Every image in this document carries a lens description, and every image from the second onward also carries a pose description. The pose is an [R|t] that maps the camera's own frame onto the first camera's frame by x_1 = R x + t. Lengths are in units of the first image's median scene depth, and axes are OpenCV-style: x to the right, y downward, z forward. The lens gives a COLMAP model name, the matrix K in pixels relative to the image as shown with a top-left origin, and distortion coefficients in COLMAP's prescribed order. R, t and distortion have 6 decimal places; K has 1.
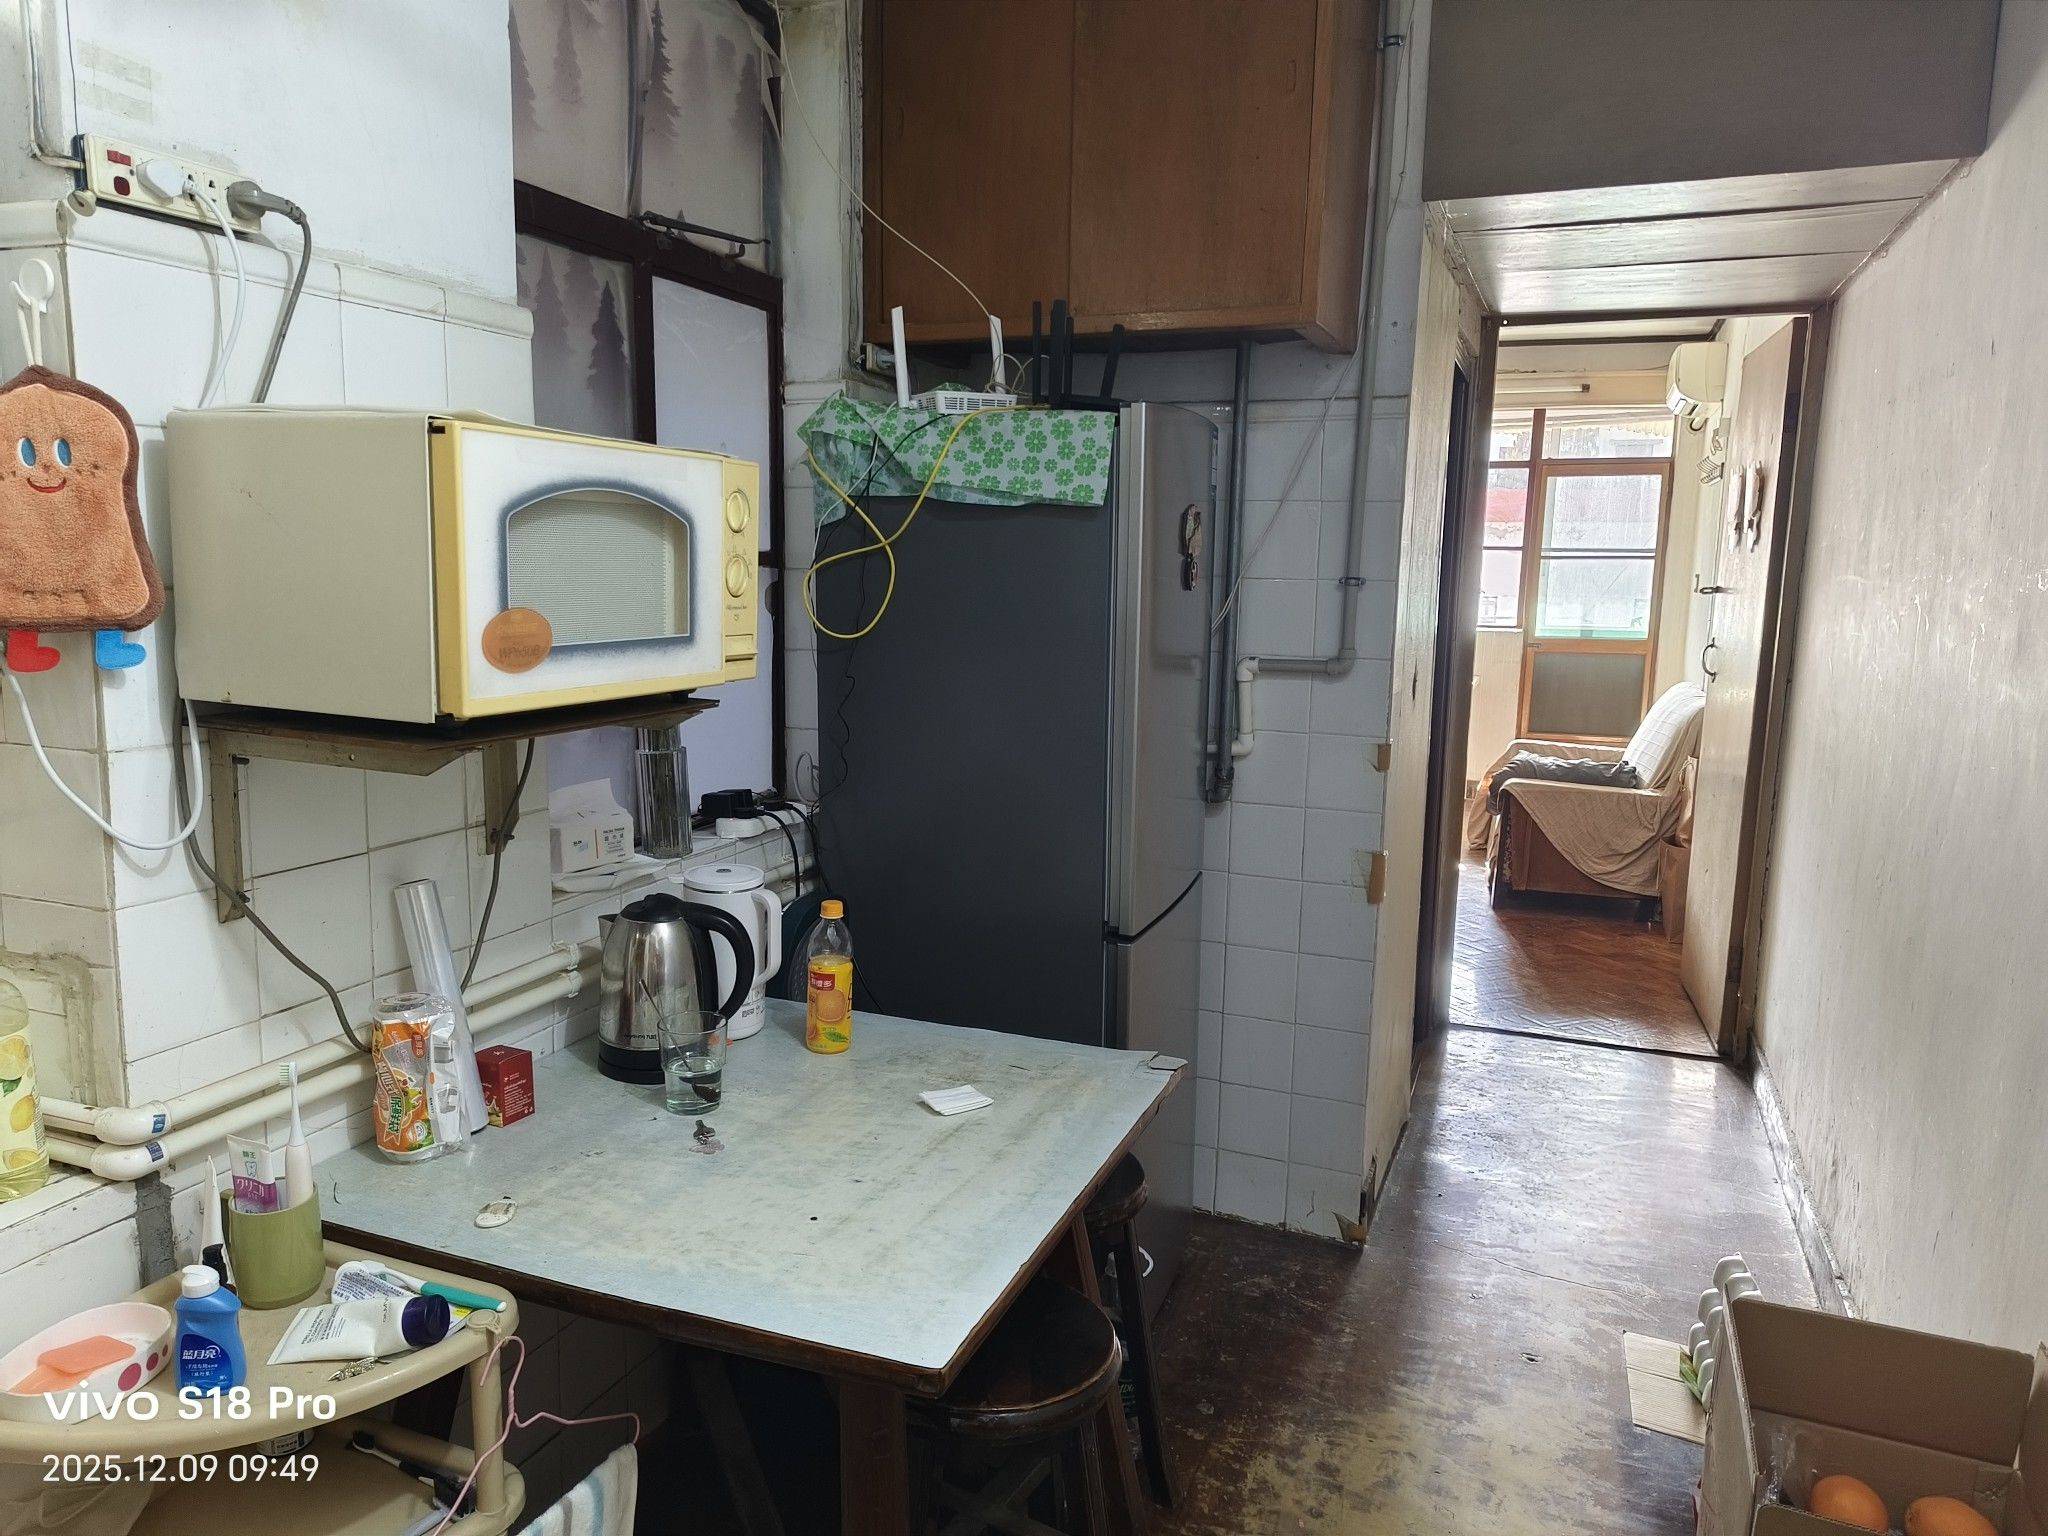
lens RADIAL K [[1419.3, 0, 1014.3], [0, 1419.3, 778.6], [0, 0, 1]] dist [0.007340, -0.007209]
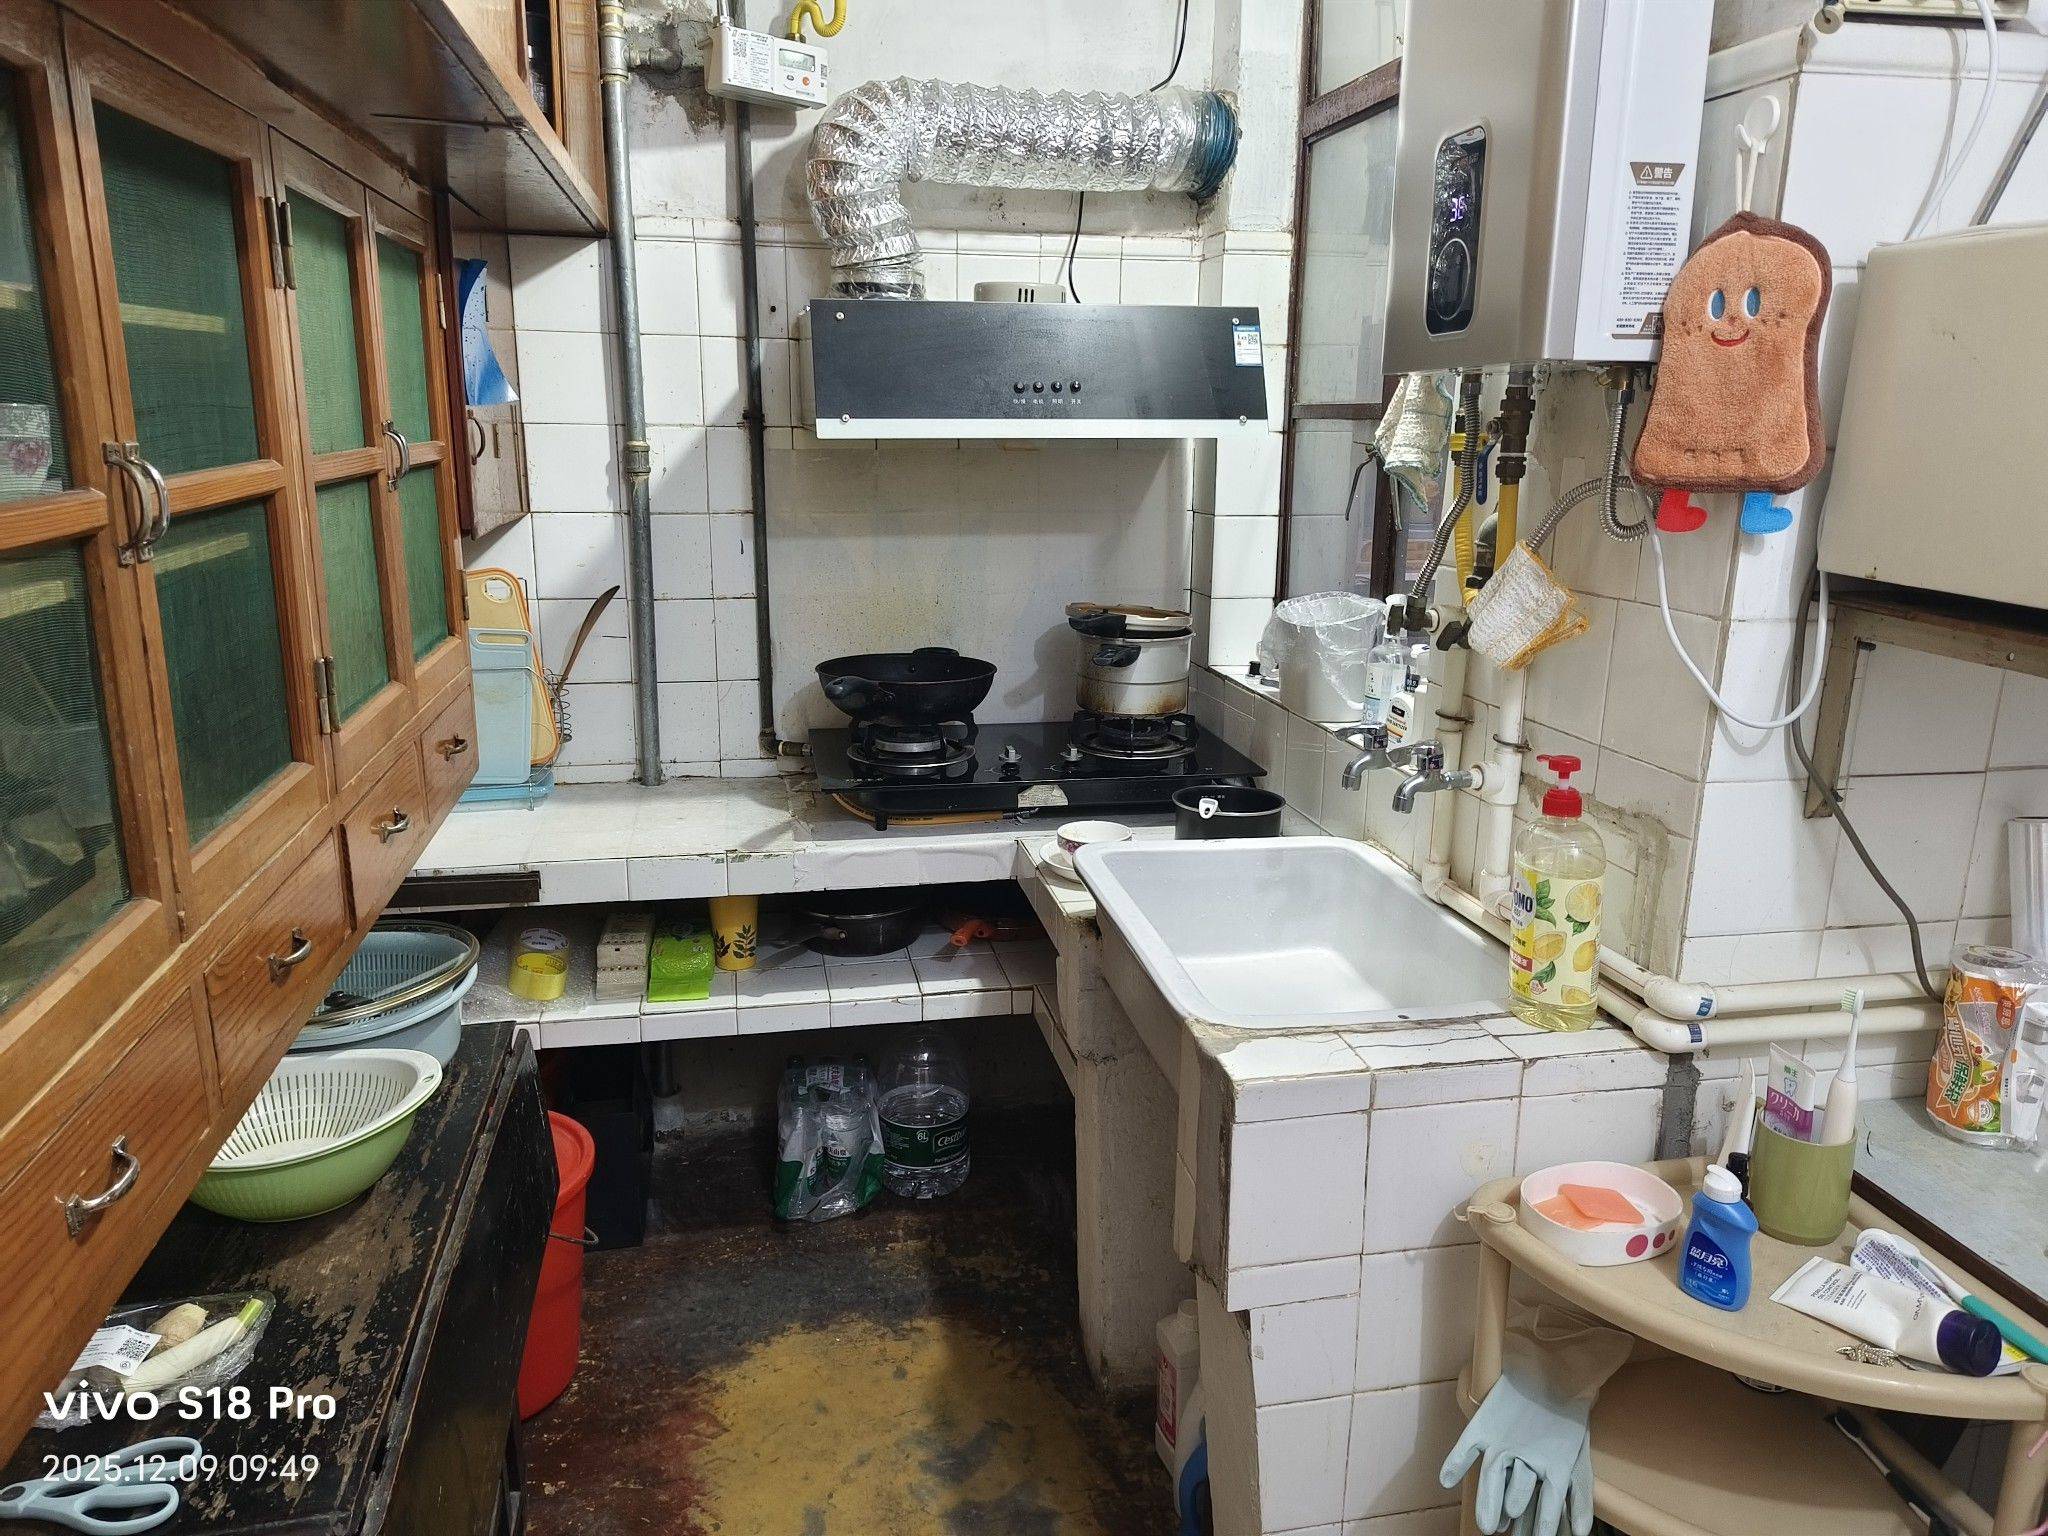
lens RADIAL K [[1419.3, 0, 1021.4], [0, 1419.3, 766.2], [0, 0, 1]] dist [0.007340, -0.007209]
pose [[0.547960, 0.185956, -0.815574, -0.095559], [-0.130248, 0.982054, 0.136405, 0.009561], [0.826302, 0.031483, 0.562346, 0.063692]]
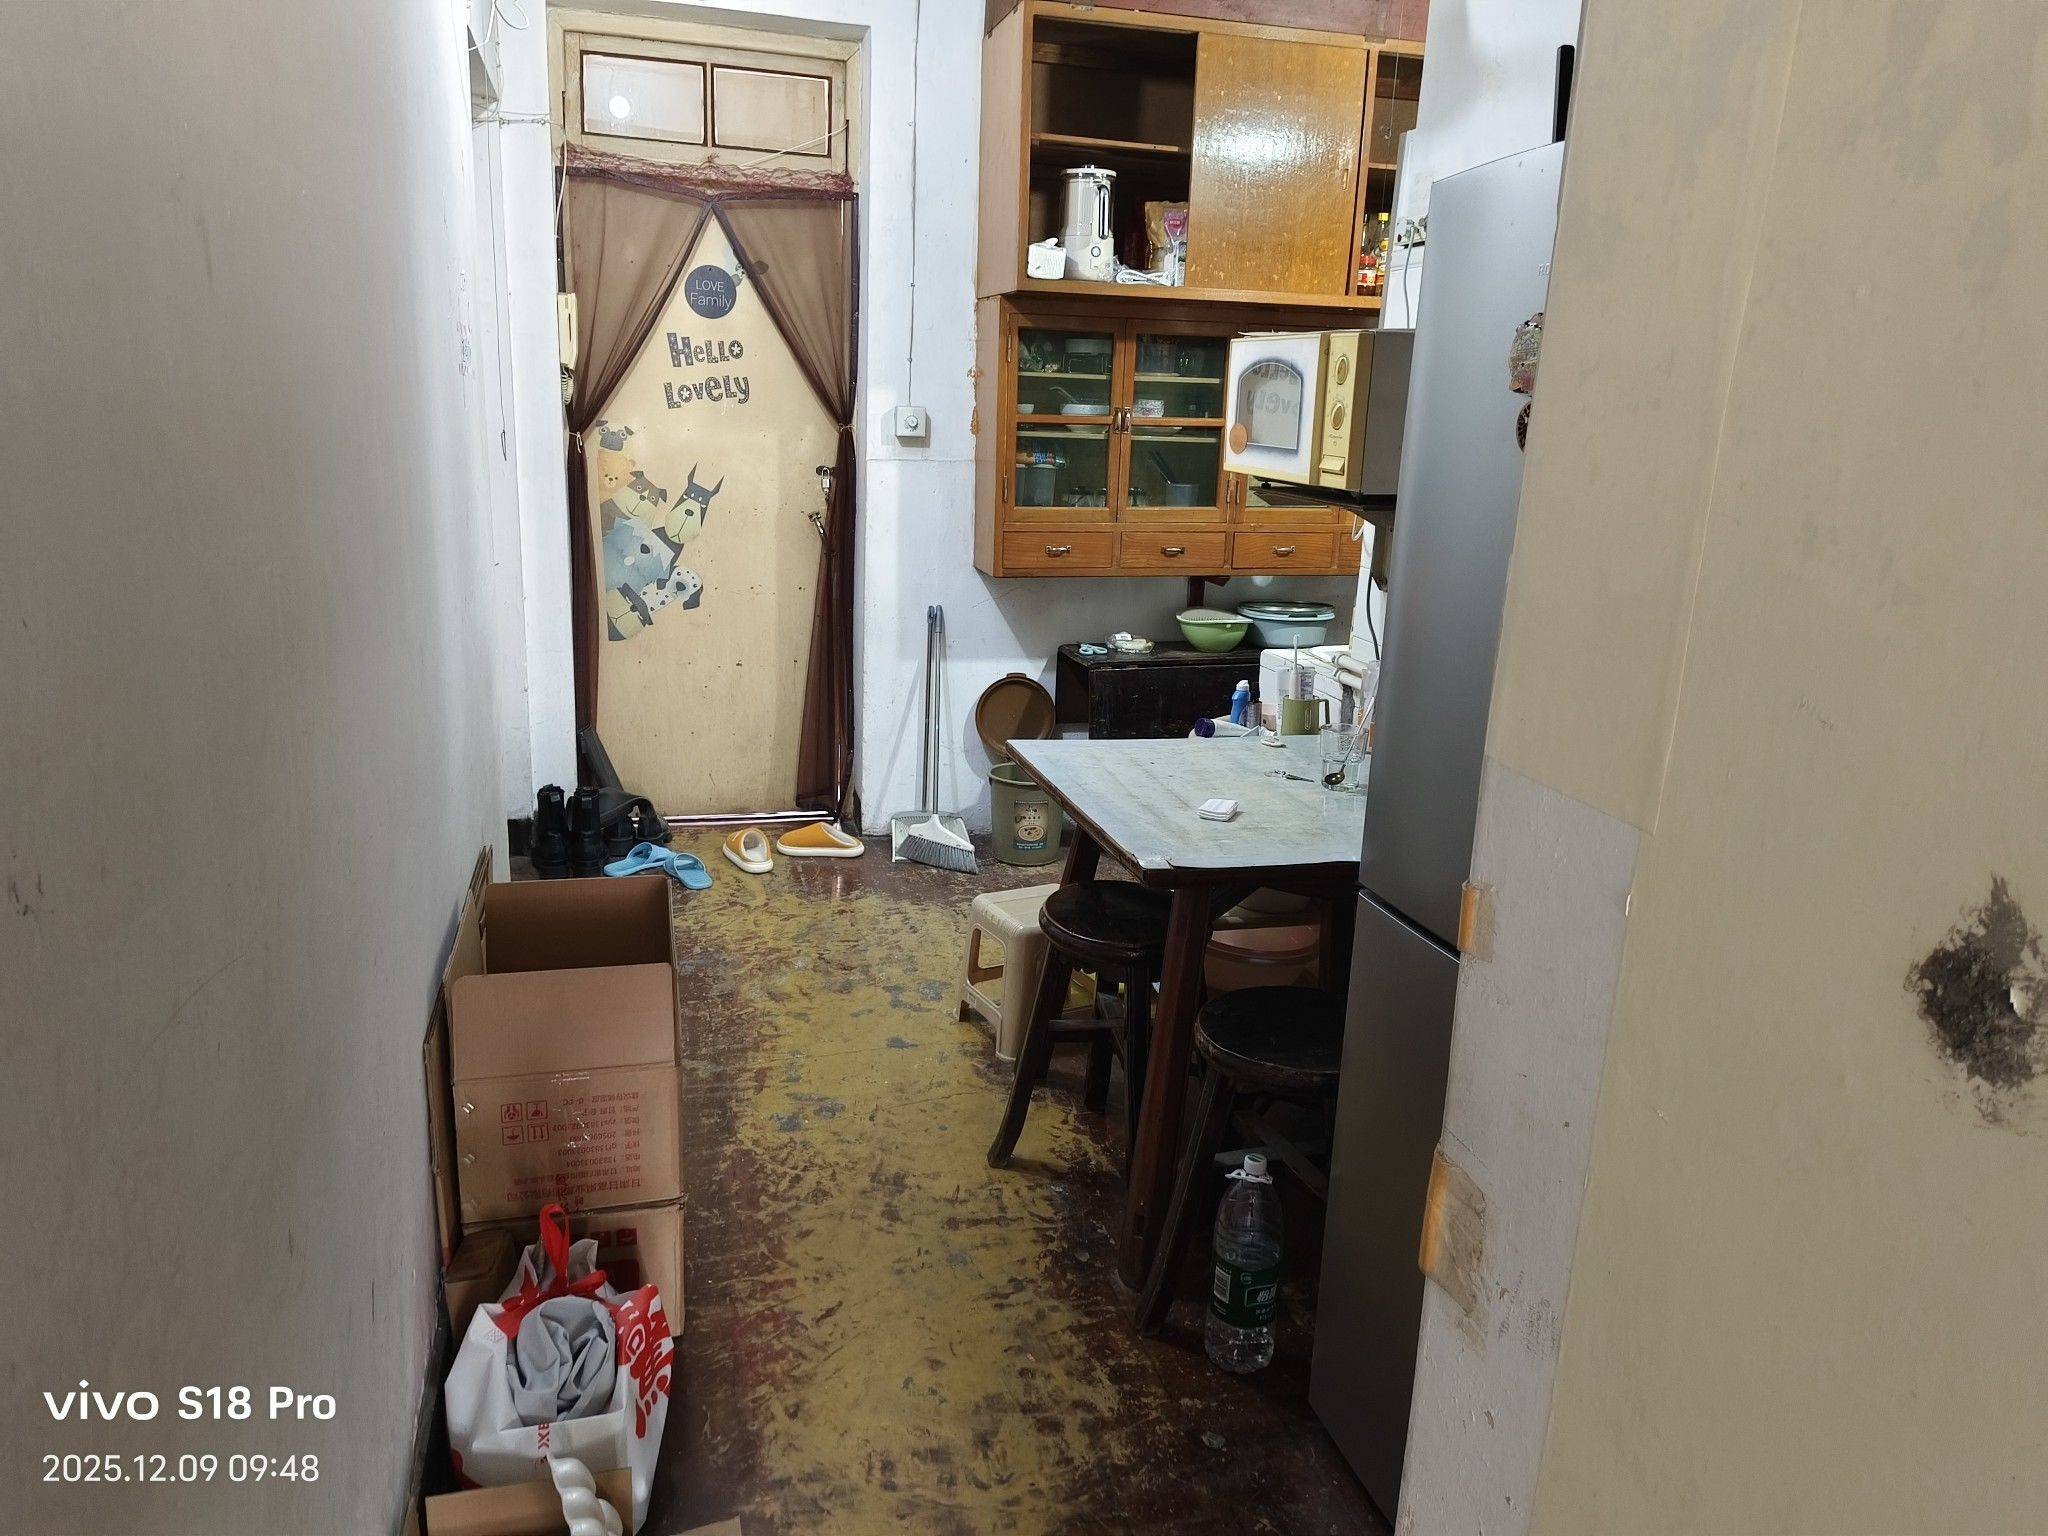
lens RADIAL K [[1419.3, 0, 1024.0], [0, 1419.3, 777.5], [0, 0, 1]] dist [0.007340, -0.007209]
pose [[-0.798034, 0.109180, -0.592639, 1.113347], [-0.144487, 0.920096, 0.364069, -0.326486], [0.585034, 0.376168, -0.718493, 2.297500]]
